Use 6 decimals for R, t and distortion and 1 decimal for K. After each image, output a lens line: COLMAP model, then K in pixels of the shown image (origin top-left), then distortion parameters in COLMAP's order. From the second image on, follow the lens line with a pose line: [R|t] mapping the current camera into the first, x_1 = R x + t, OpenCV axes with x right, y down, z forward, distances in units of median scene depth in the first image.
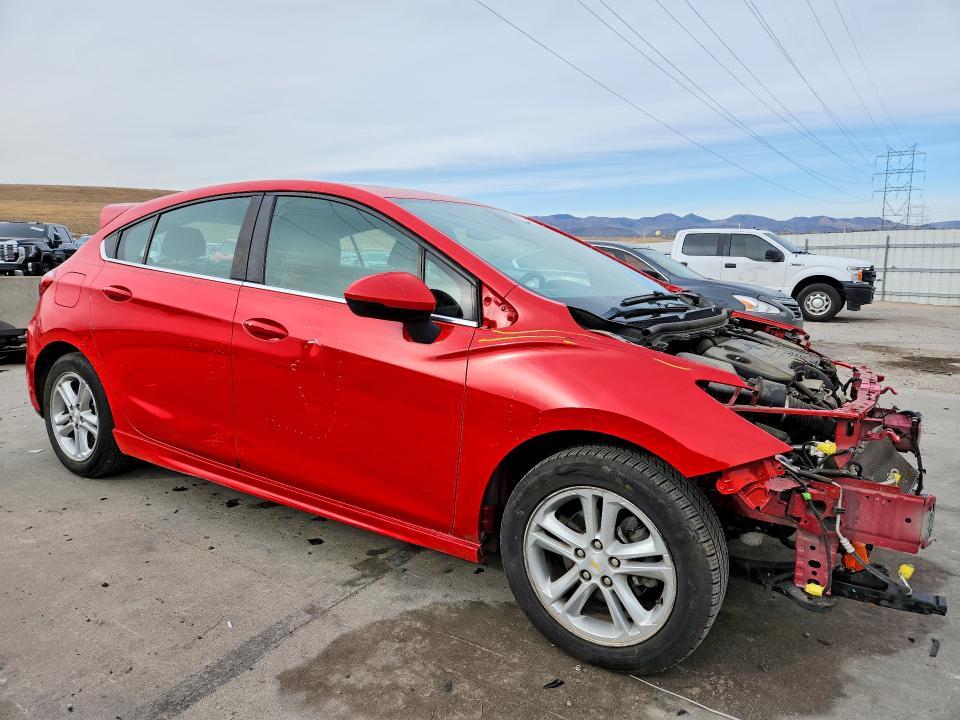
lens RADIAL K [[763.4, 0, 480.0], [0, 763.4, 360.0], [0, 0, 1]] dist [-0.026462, -0.000434]
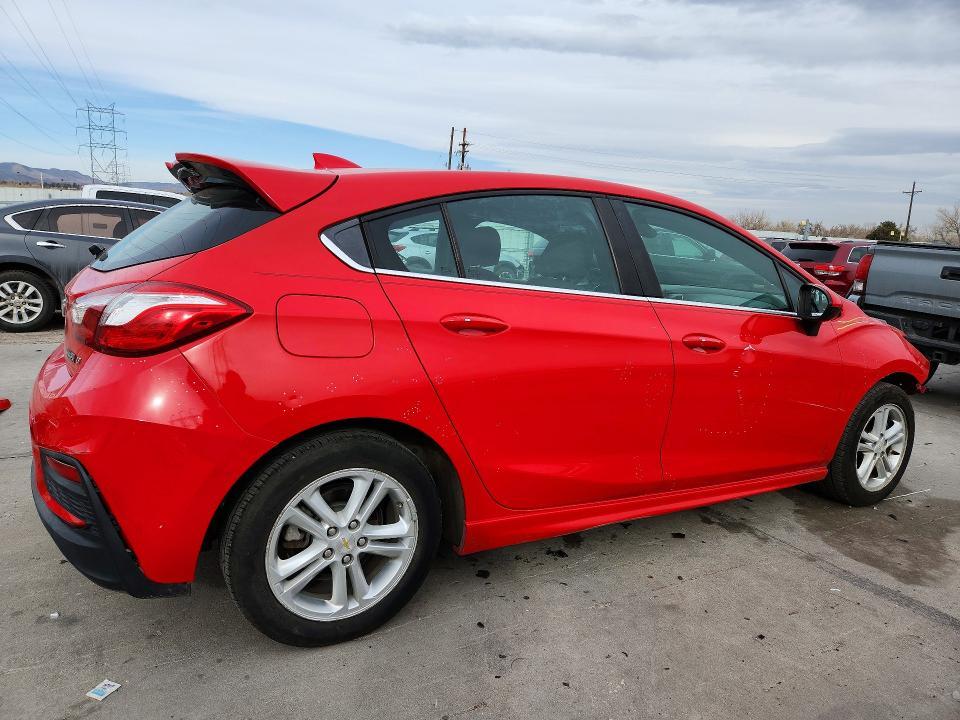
lens RADIAL K [[751.2, 0, 480.0], [0, 751.2, 360.0], [0, 0, 1]] dist [-0.004002, -0.010615]
pose [[0.339777, -0.130171, 0.931454, -1.274326], [0.057097, 0.991404, 0.117721, -0.149859], [-0.938771, 0.013185, 0.344289, 0.896869]]
